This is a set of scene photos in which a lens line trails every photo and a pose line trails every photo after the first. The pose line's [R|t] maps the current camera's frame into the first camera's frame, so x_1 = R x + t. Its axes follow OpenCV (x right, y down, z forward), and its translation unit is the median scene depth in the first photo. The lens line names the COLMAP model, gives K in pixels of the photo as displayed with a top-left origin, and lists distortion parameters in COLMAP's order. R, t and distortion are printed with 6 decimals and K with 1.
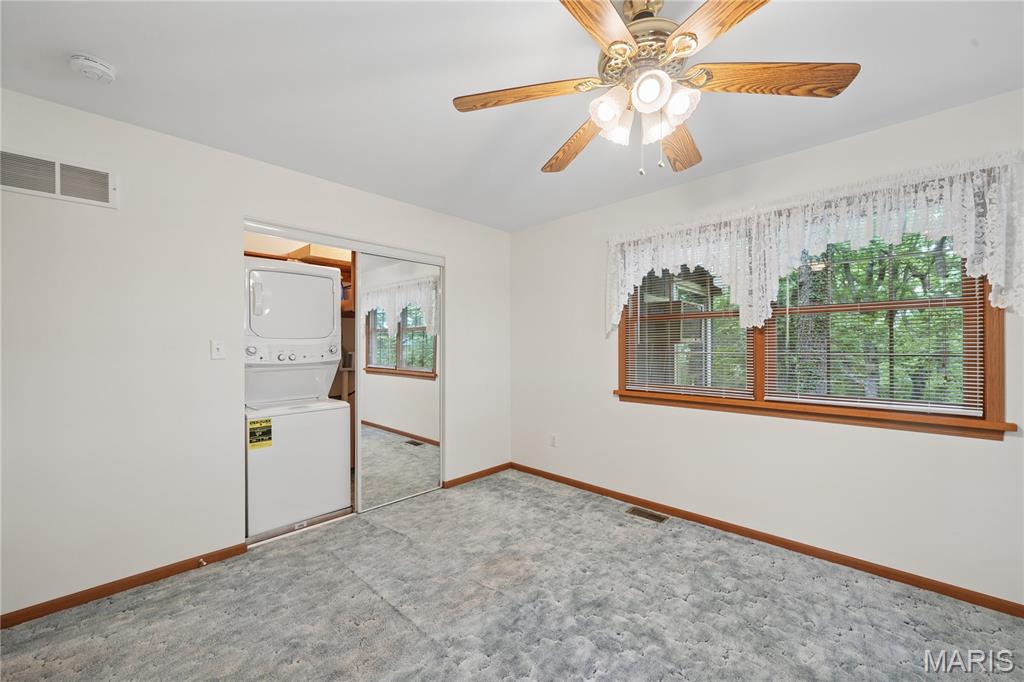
lens RADIAL K [[385.0, 0, 506.4], [0, 385.0, 348.1], [0, 0, 1]] dist [-0.000289, -0.000055]
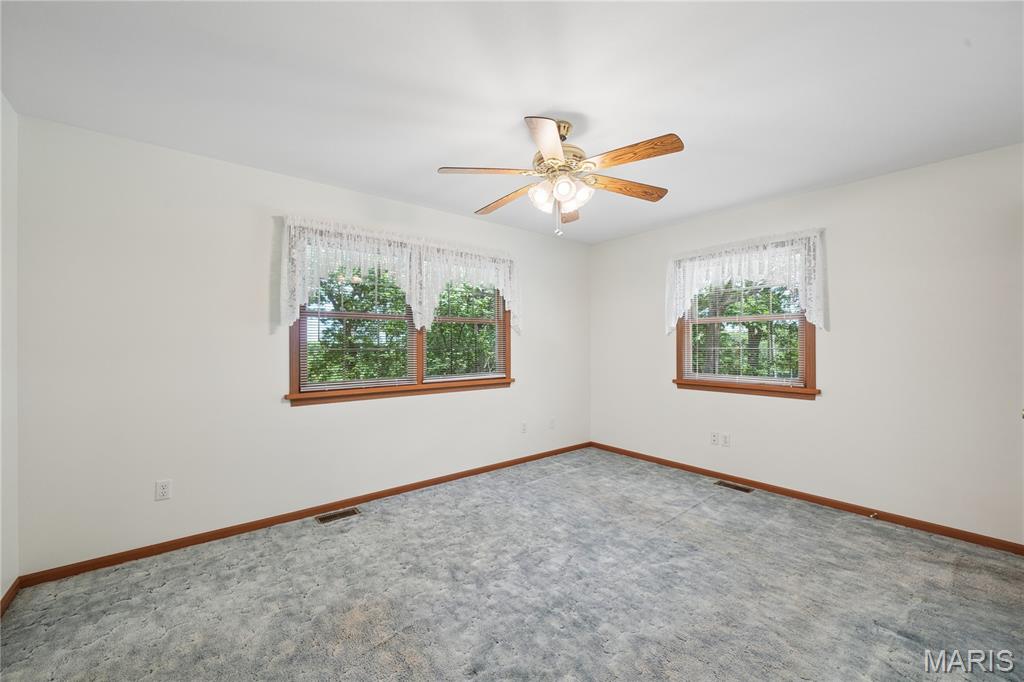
lens RADIAL K [[410.9, 0, 510.8], [0, 410.9, 340.8], [0, 0, 1]] dist [0.002132, 0.000175]
pose [[0.131469, 0.000379, 0.991320, -0.606691], [0.001430, 0.999999, -0.000572, -0.010079], [-0.991319, 0.001493, 0.131469, 0.421858]]
